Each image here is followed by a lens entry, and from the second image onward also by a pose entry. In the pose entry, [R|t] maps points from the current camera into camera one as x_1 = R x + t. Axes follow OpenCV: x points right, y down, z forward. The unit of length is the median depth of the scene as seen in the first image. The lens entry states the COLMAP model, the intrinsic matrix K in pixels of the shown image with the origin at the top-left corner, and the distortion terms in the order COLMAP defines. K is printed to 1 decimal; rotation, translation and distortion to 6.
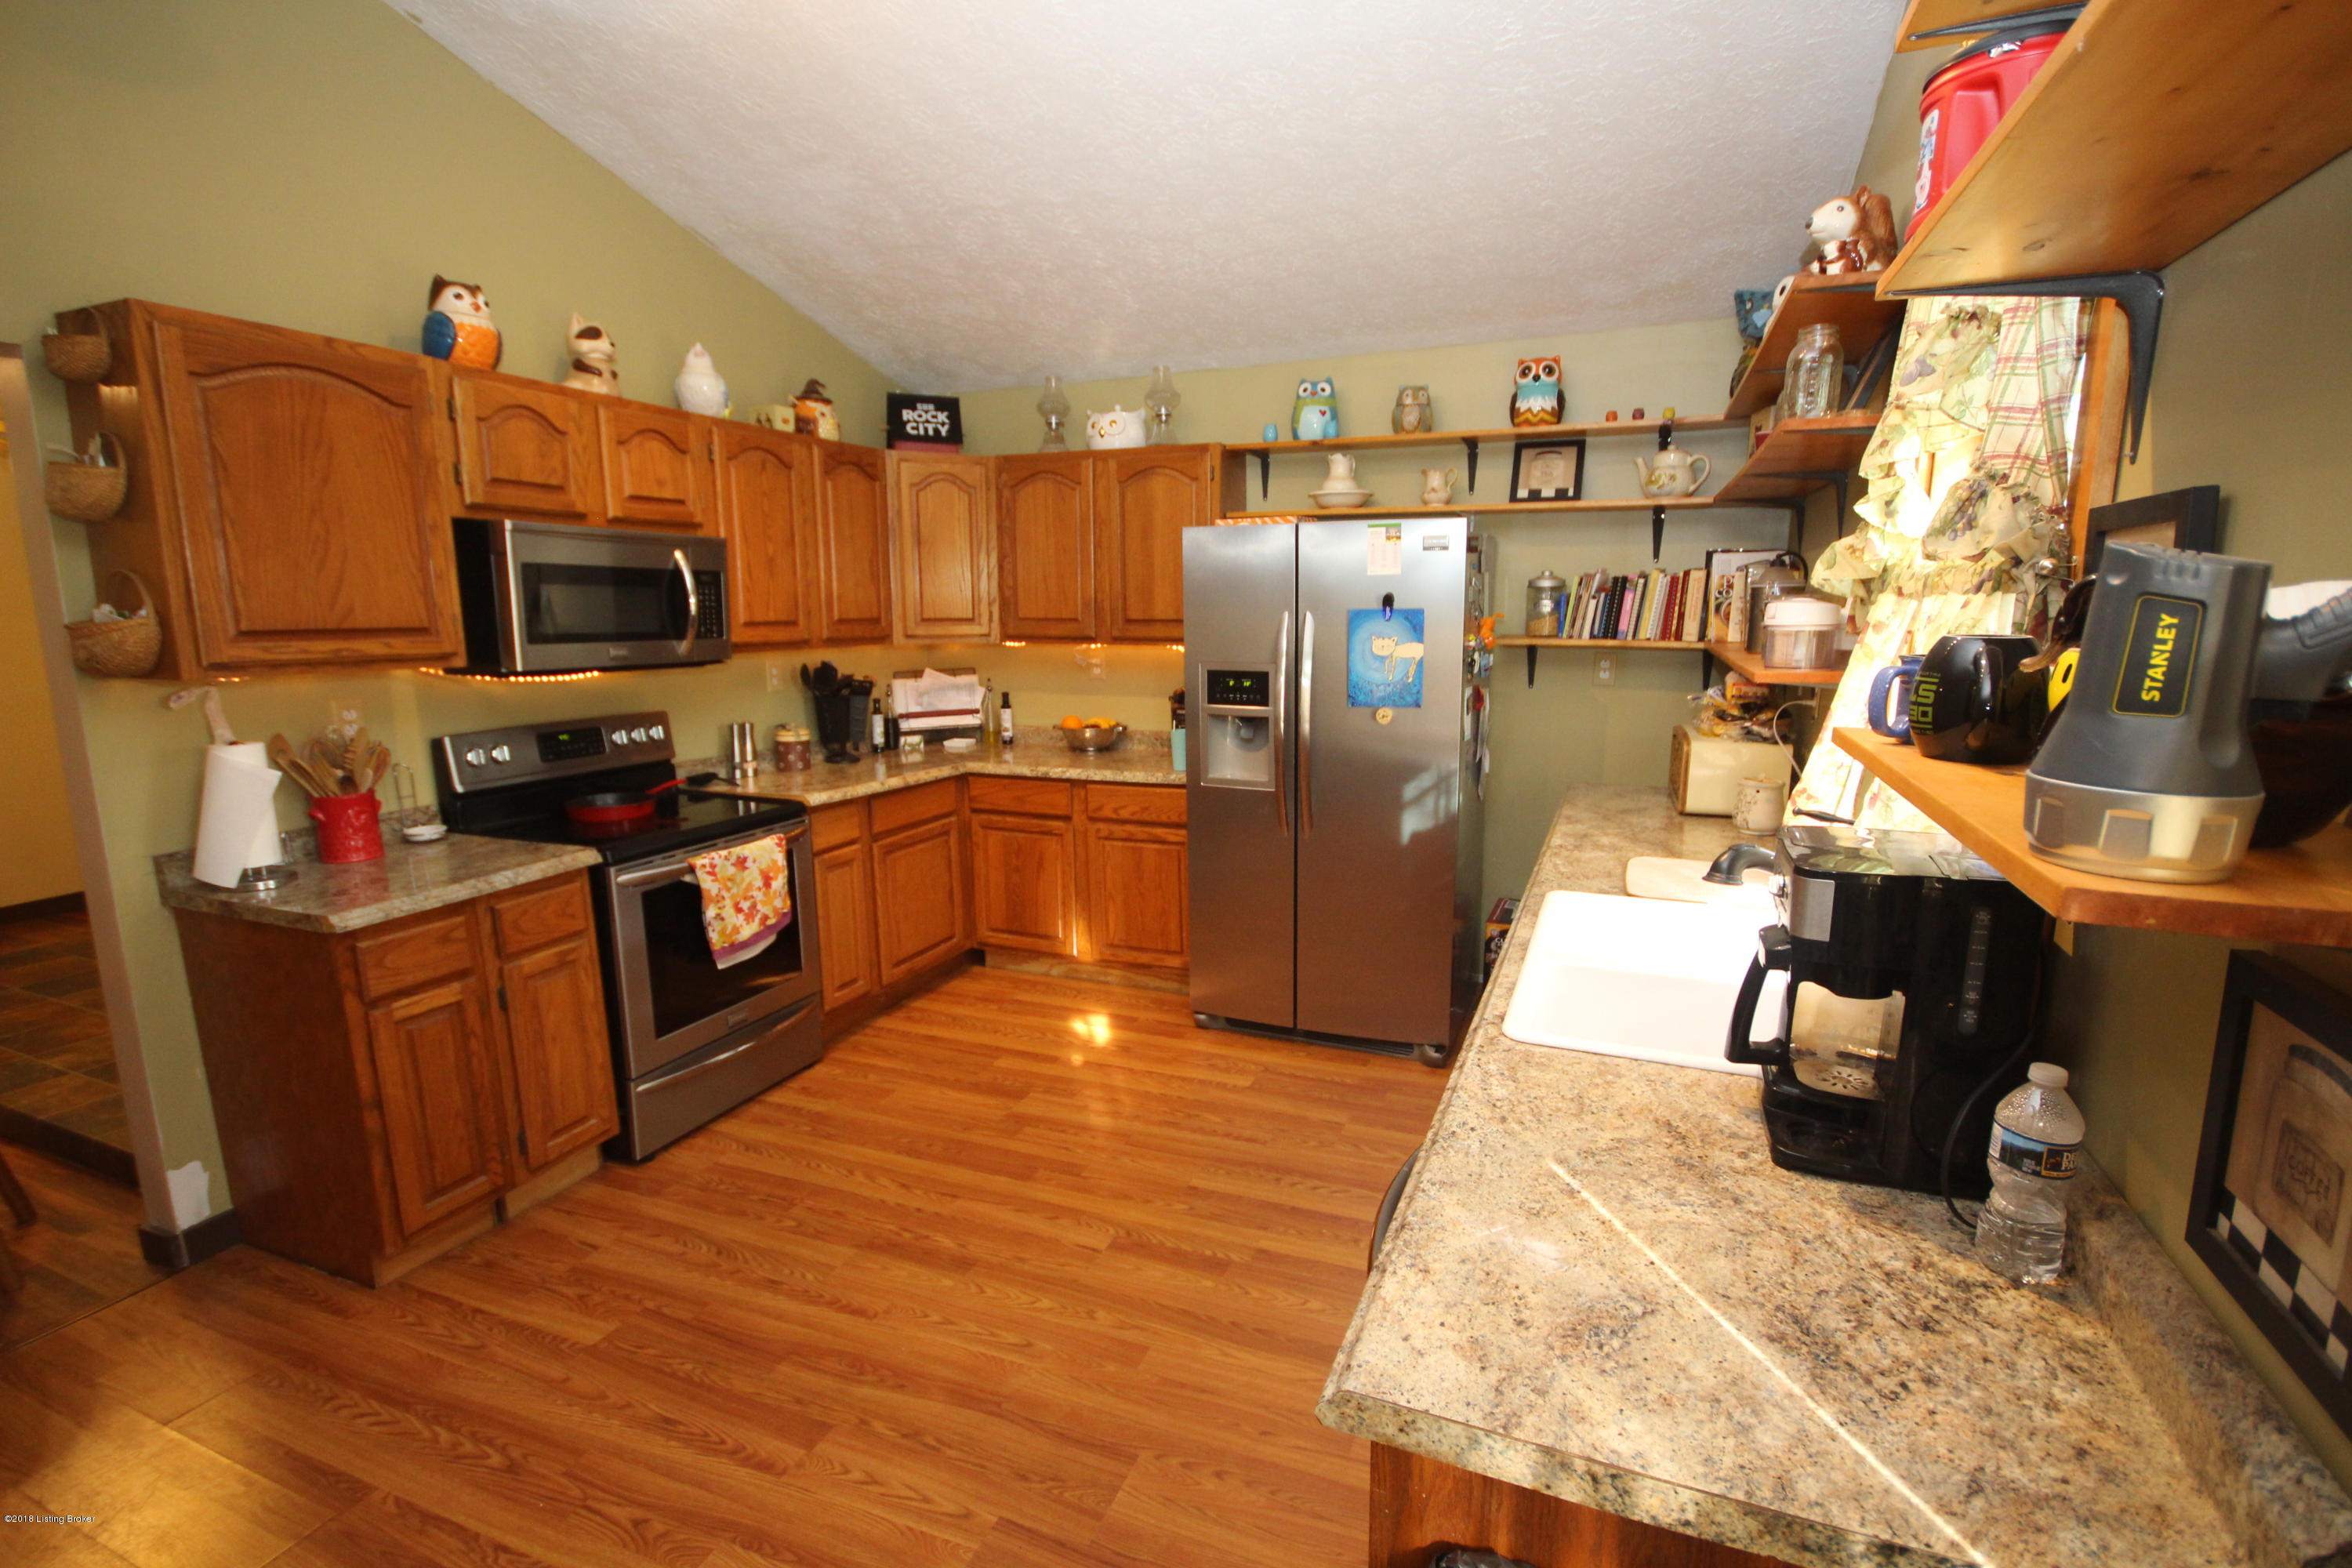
lens RADIAL K [[1069.9, 0, 1219.7], [0, 1069.9, 782.5], [0, 0, 1]] dist [-0.000206, -0.009936]
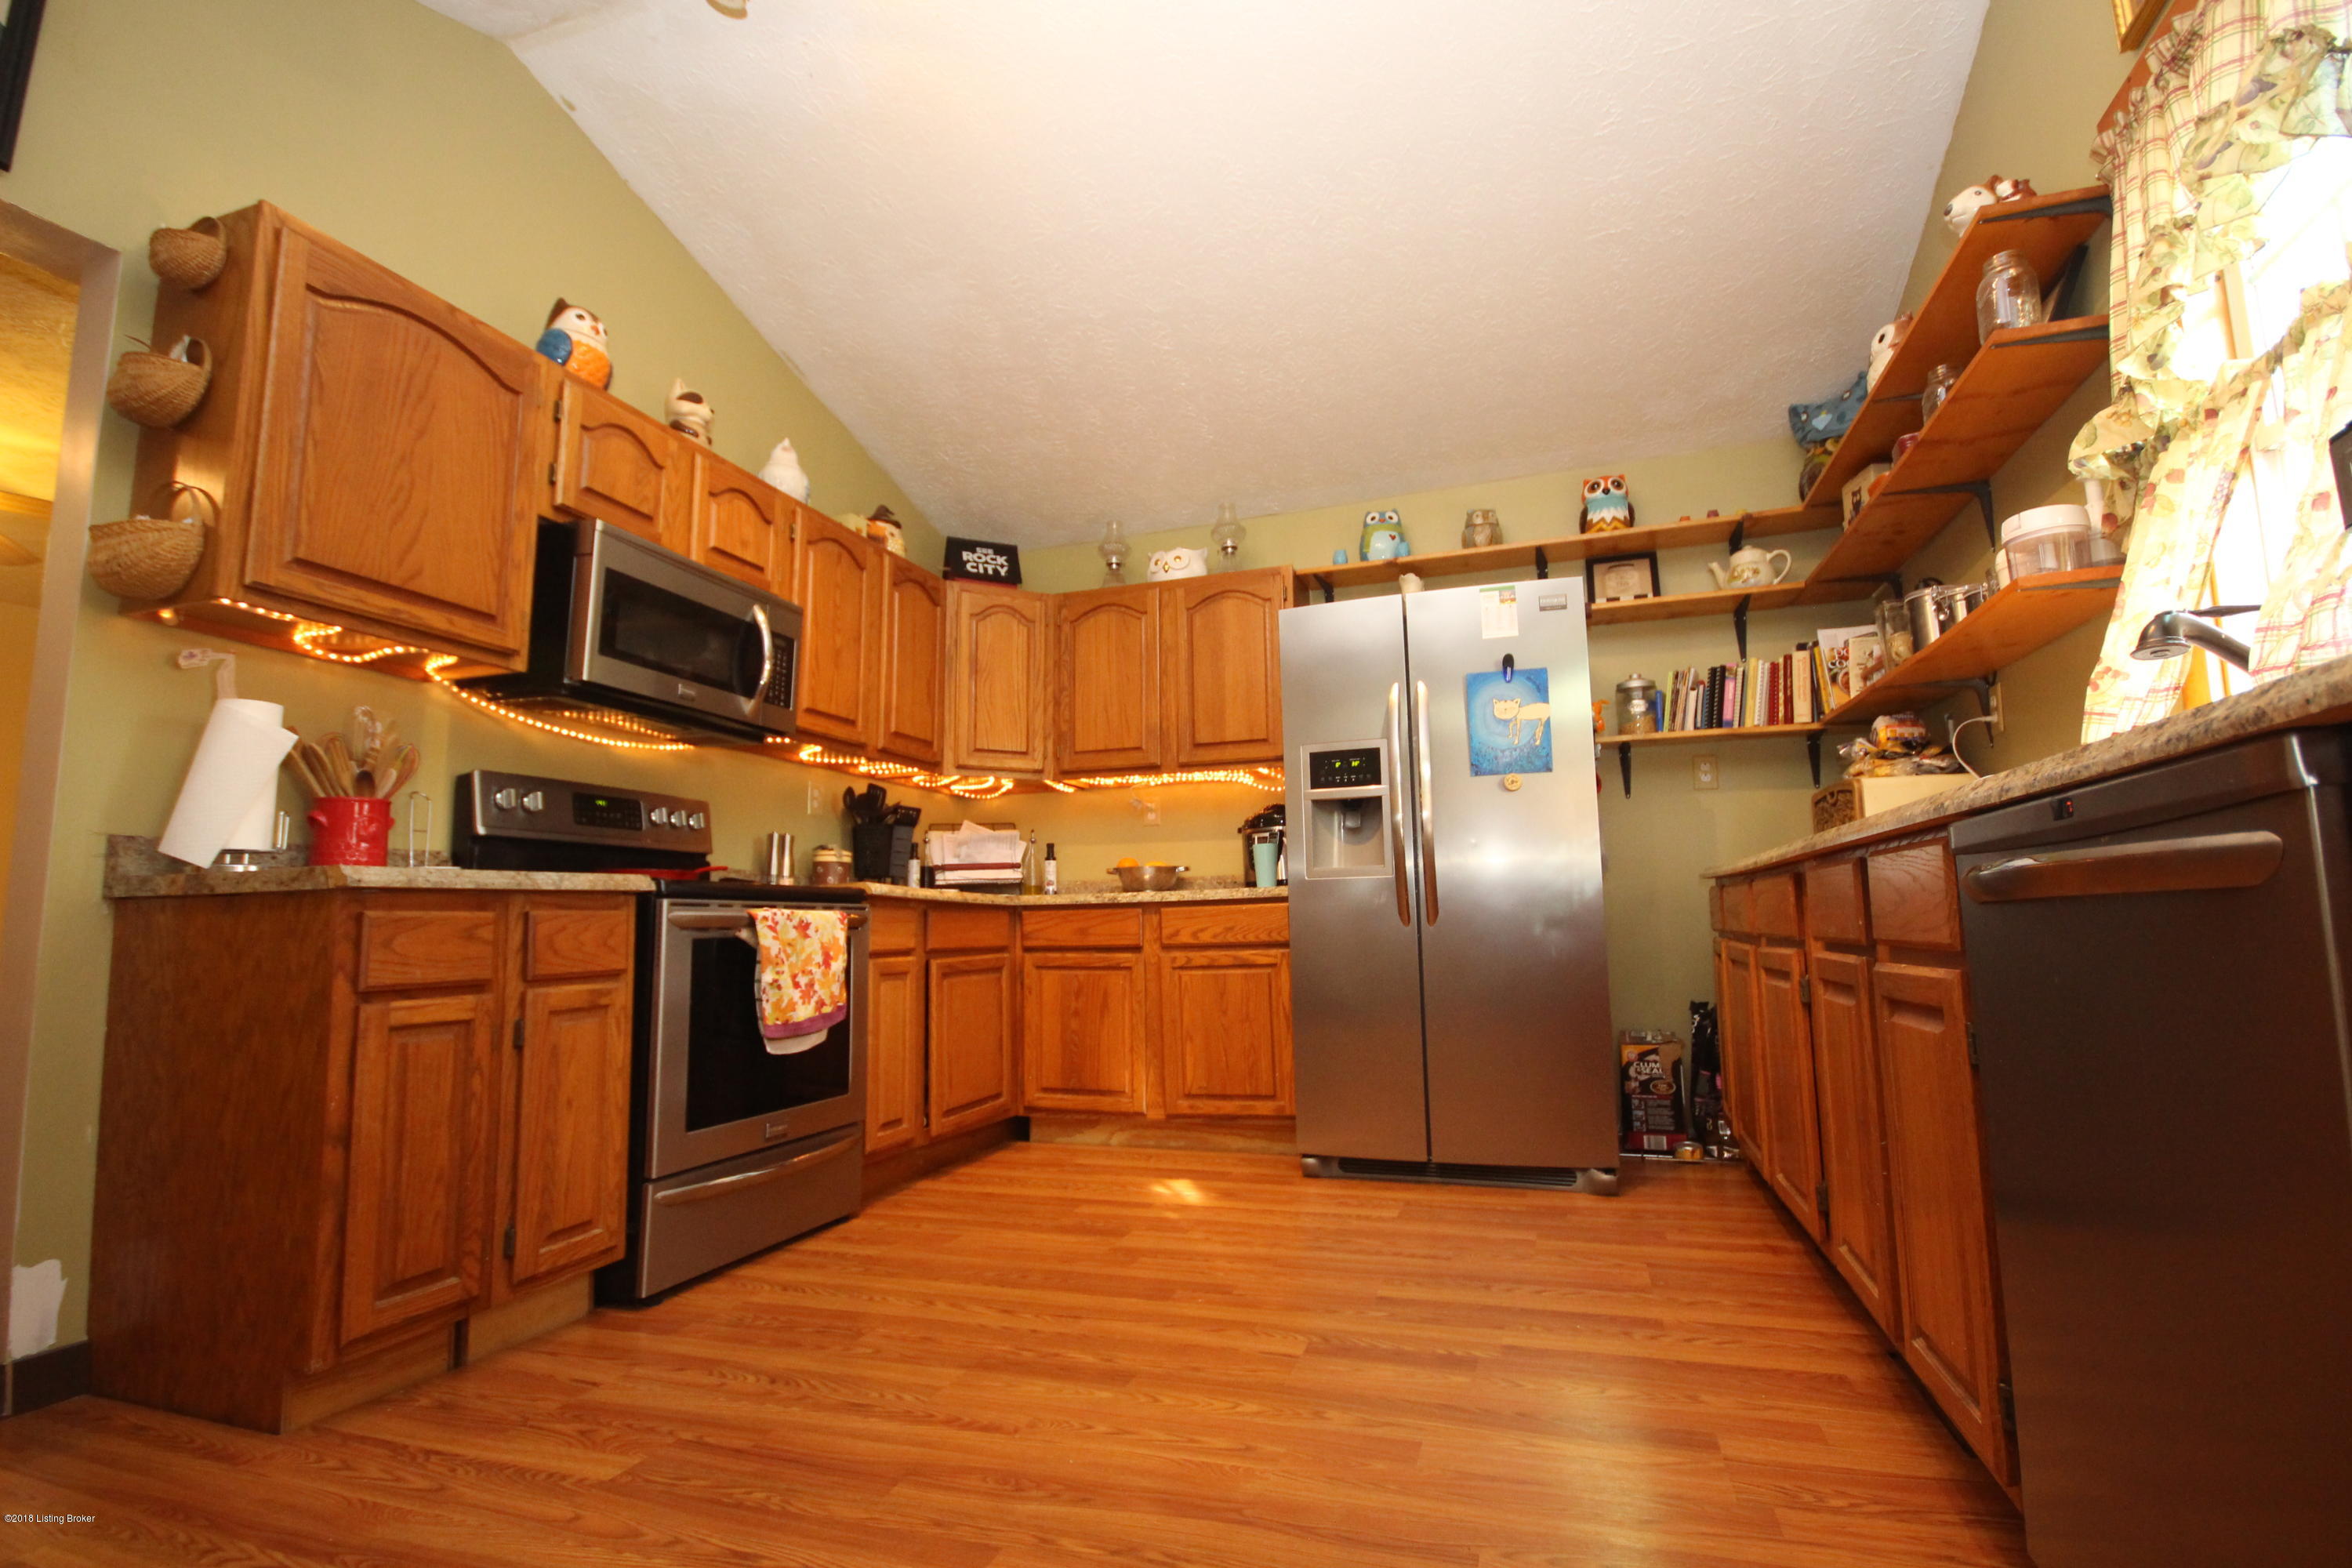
lens RADIAL K [[1069.9, 0, 1219.7], [0, 1069.9, 782.5], [0, 0, 1]] dist [-0.000206, -0.009936]
pose [[0.998368, -0.008674, 0.056454, -0.162904], [0.024772, 0.956360, -0.291138, 0.216256], [-0.051465, 0.292061, 0.955014, 0.138956]]
